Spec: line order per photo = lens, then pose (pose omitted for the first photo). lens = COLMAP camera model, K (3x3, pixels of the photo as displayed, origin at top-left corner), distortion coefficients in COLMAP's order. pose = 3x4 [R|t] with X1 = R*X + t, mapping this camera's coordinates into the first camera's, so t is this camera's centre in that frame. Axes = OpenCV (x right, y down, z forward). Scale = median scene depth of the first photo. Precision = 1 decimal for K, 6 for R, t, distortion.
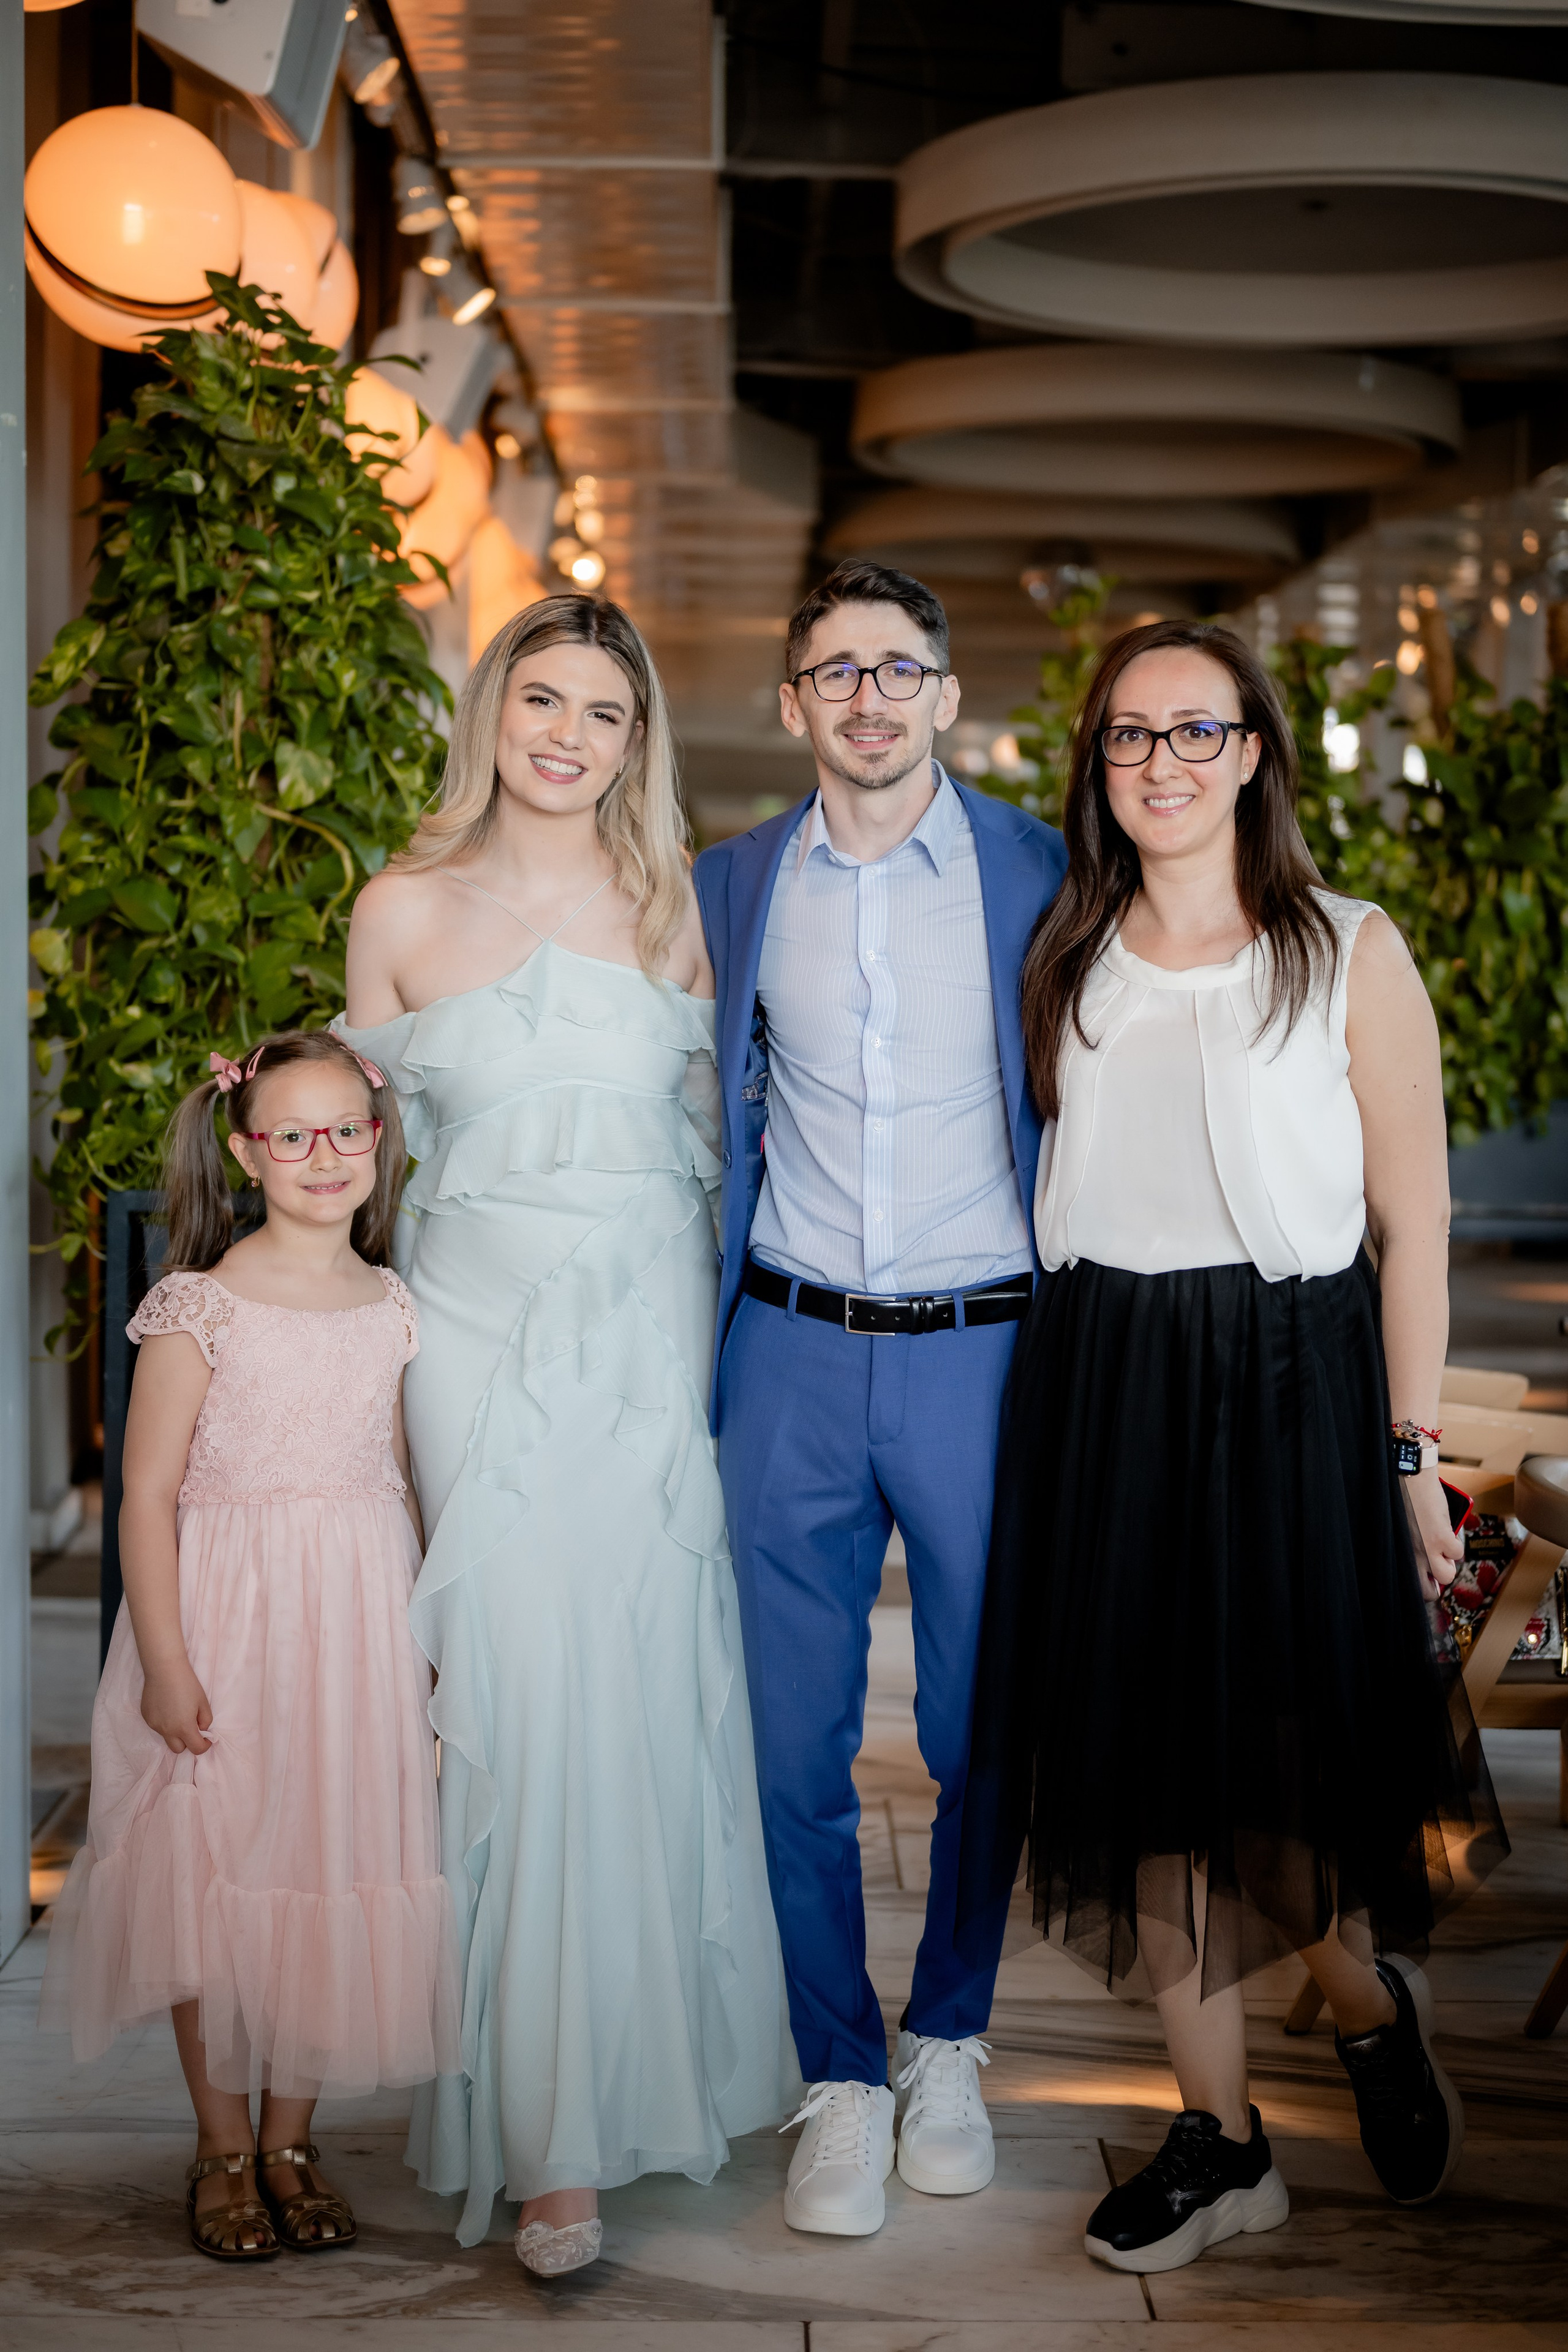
lens RADIAL K [[3491.6, 0, 816.5], [0, 3491.6, 1193.9], [0, 0, 1]] dist [0.000308, -0.055157]
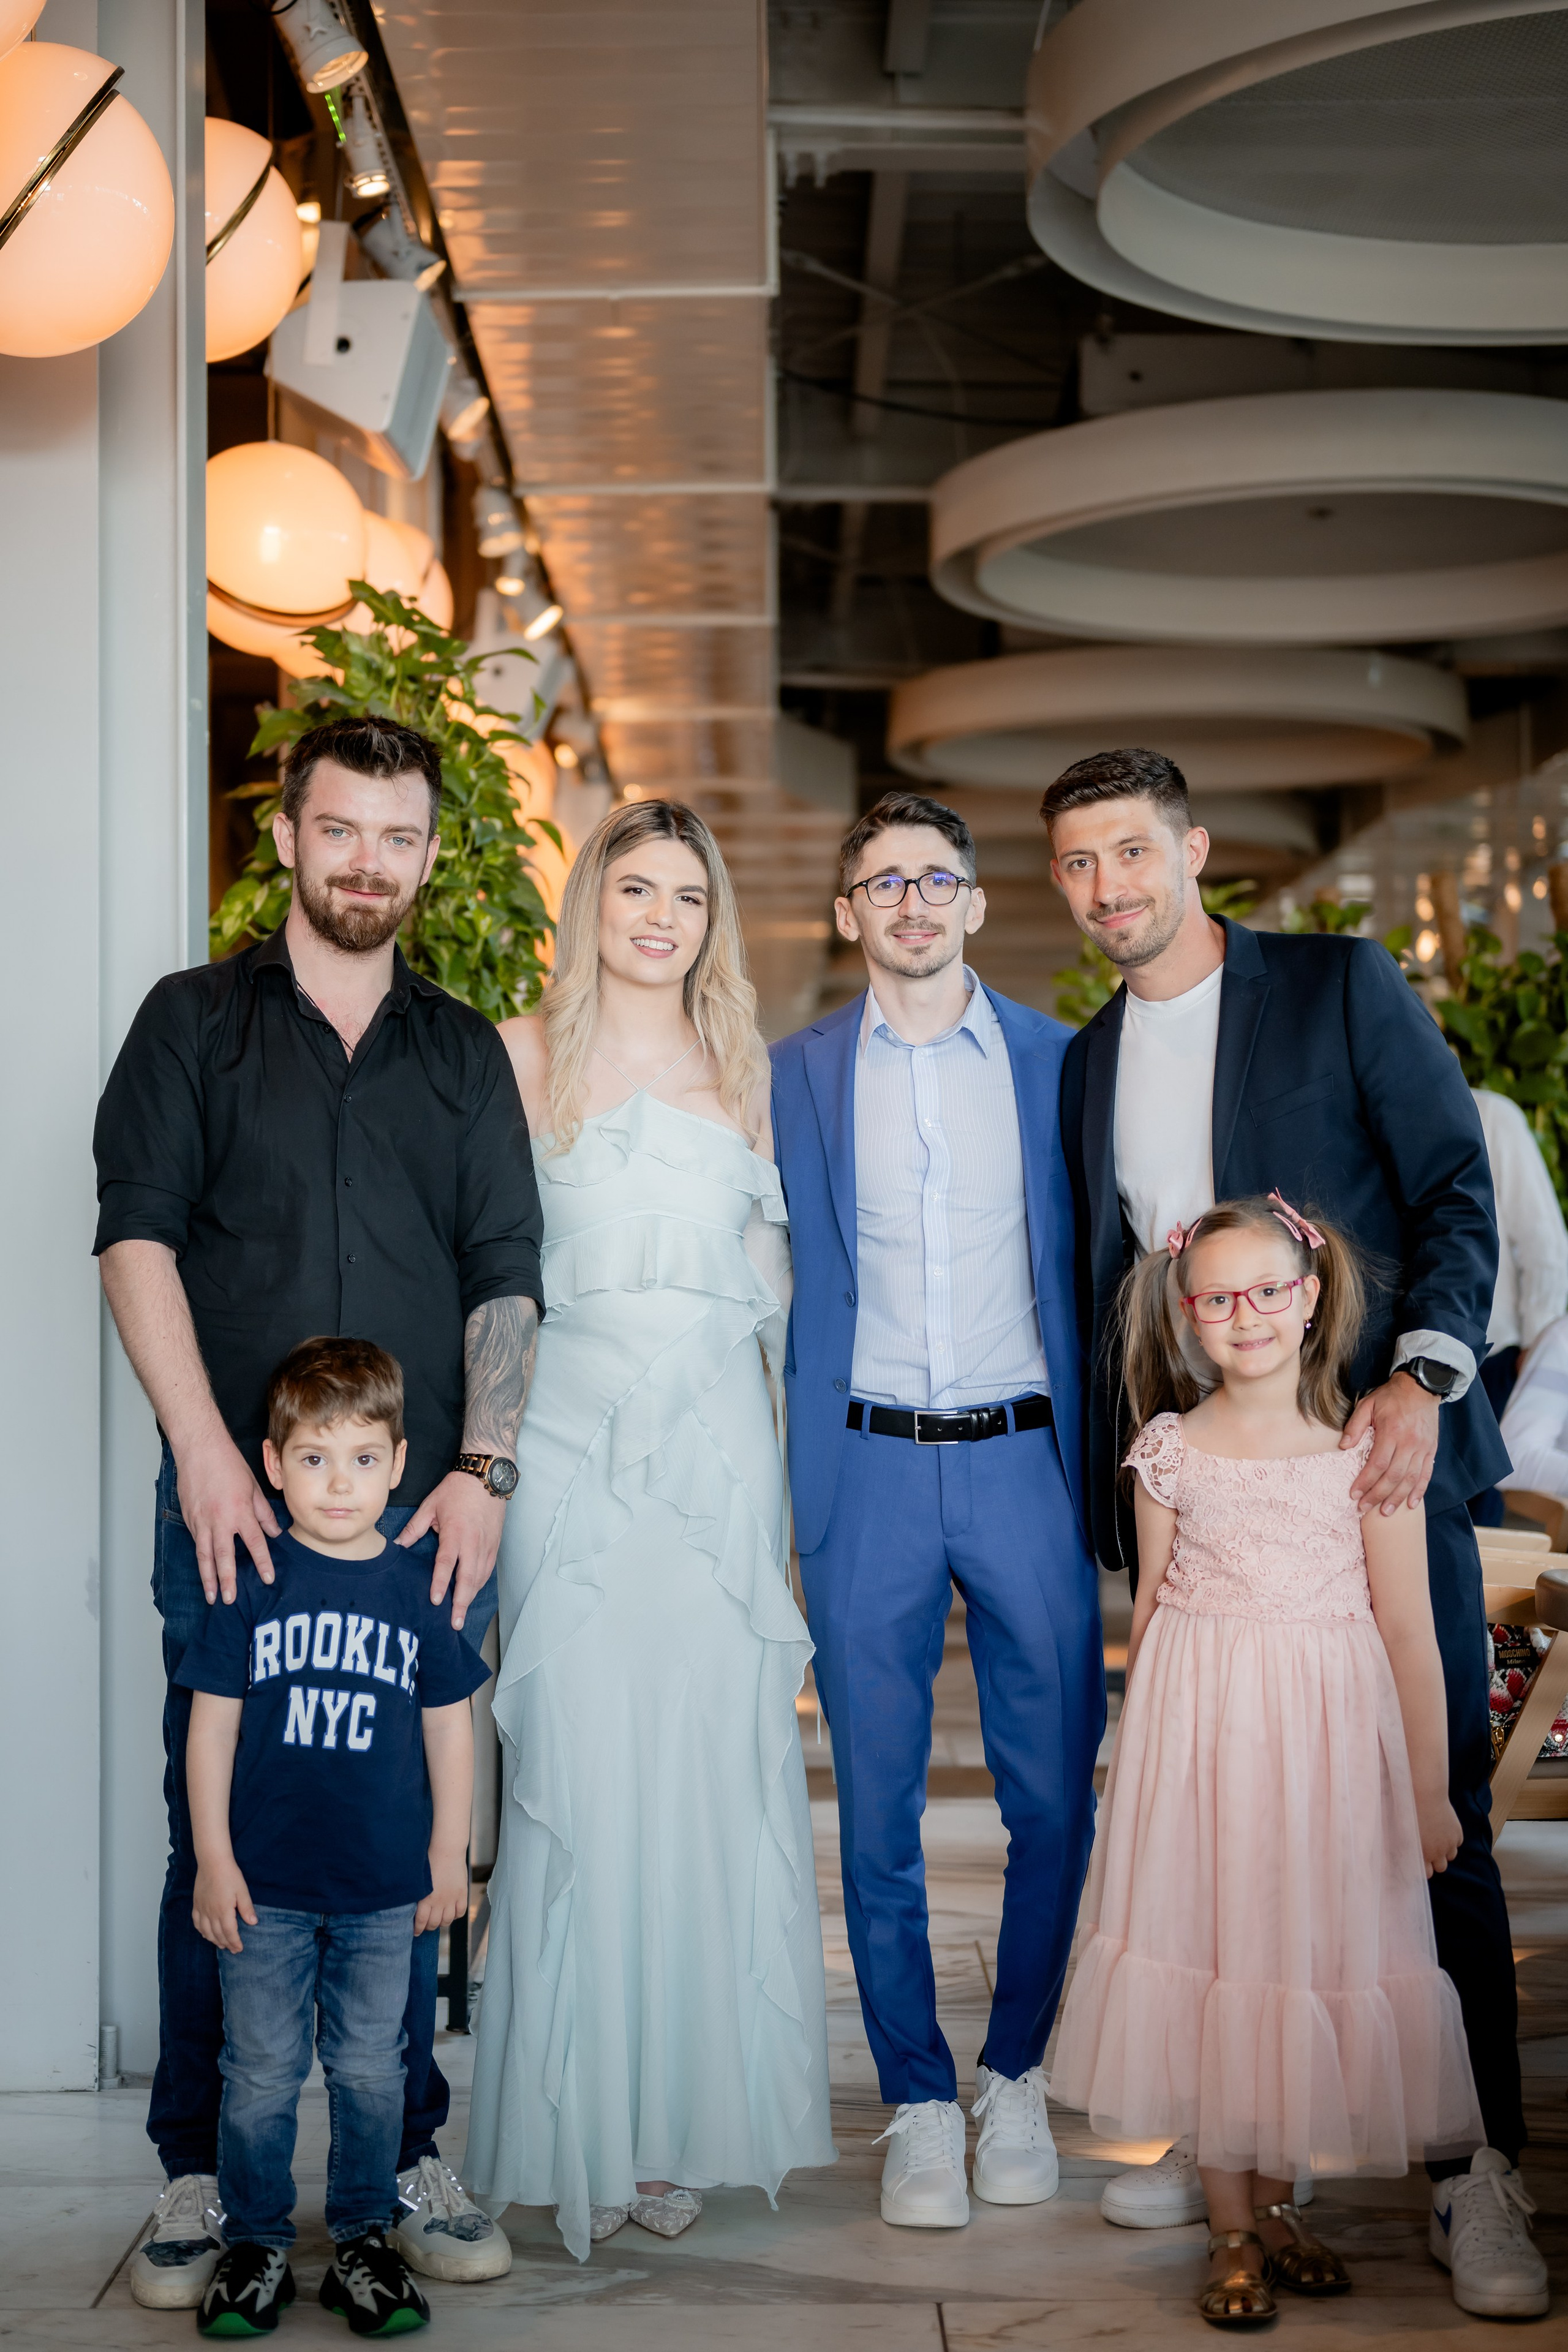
lens RADIAL K [[3486.0, 0, 794.7], [0, 3486.0, 1143.6], [0, 0, 1]] dist [-0.003901, -0.031165]
pose [[0.999666, -0.021221, -0.014752, -0.017056], [0.019576, 0.994394, -0.103913, 0.042684], [0.016874, 0.103590, 0.994477, -0.119035]]
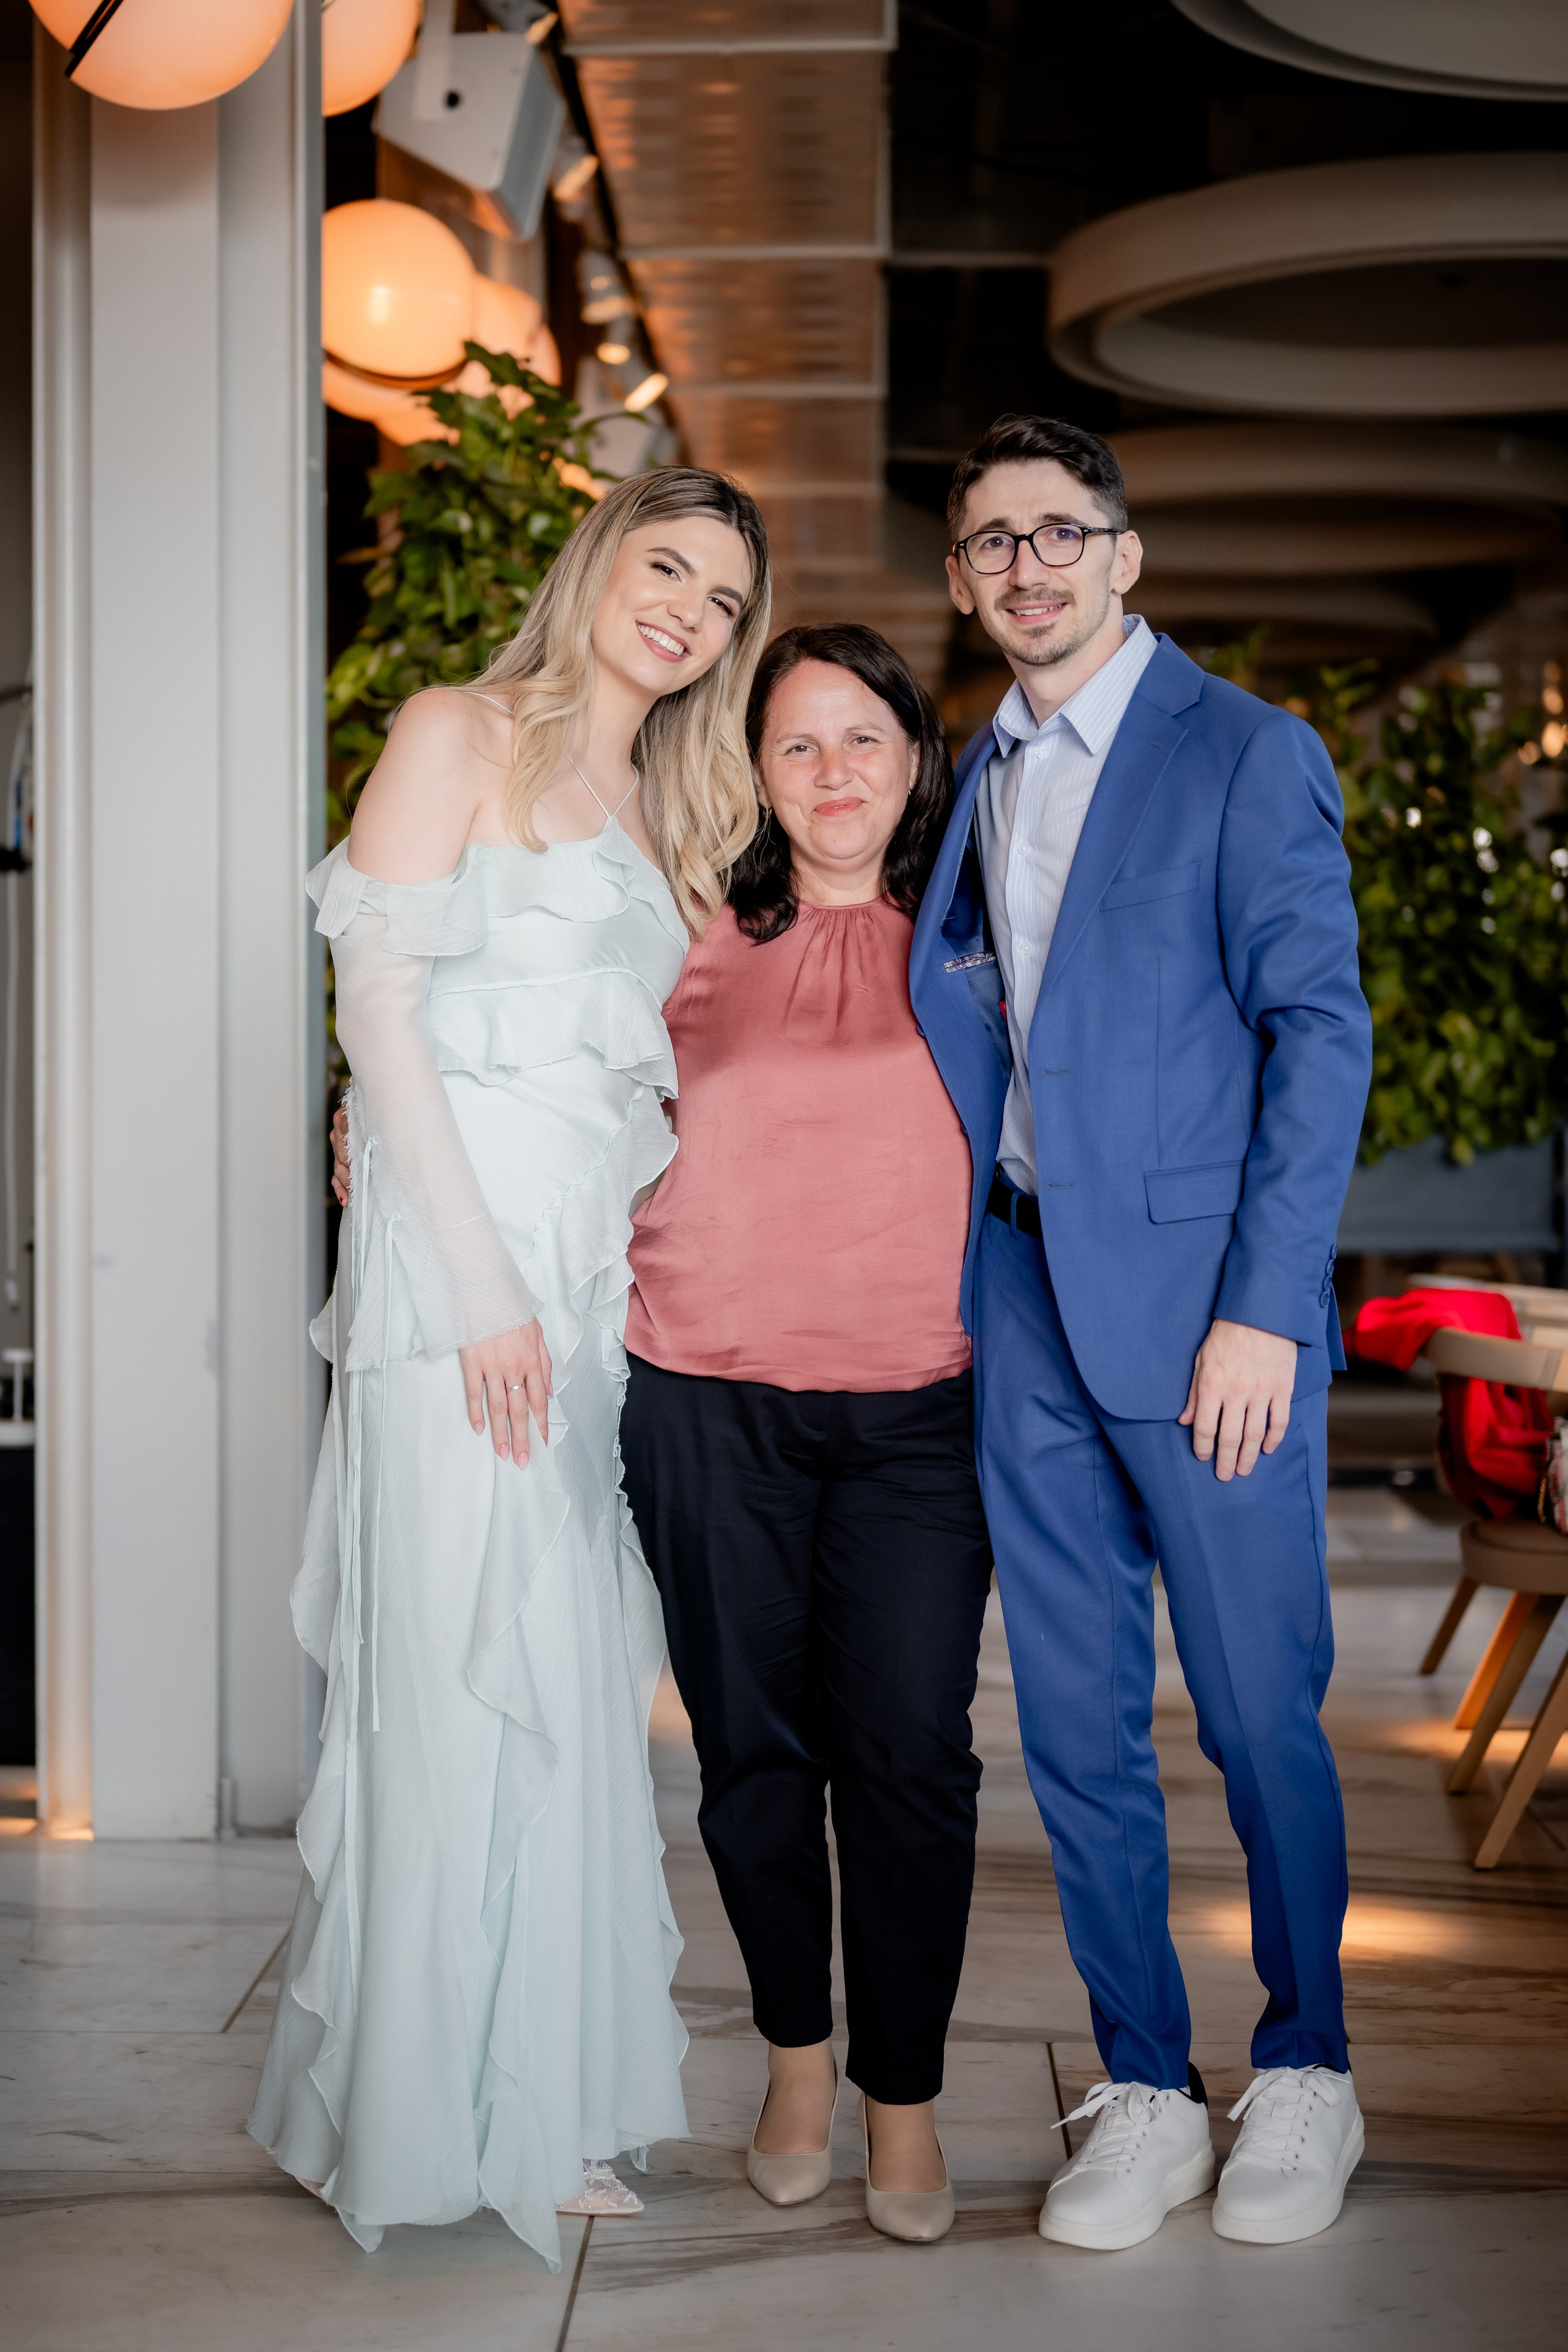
lens RADIAL K [[3618.8, 0, 772.8], [0, 3618.8, 1105.1], [0, 0, 1]] dist [-0.005117, 0.016907]
pose [[0.998829, -0.010163, -0.047293, -0.023353], [0.007304, 0.998158, -0.060232, 0.056093], [0.047818, 0.059816, 0.997063, -0.154006]]
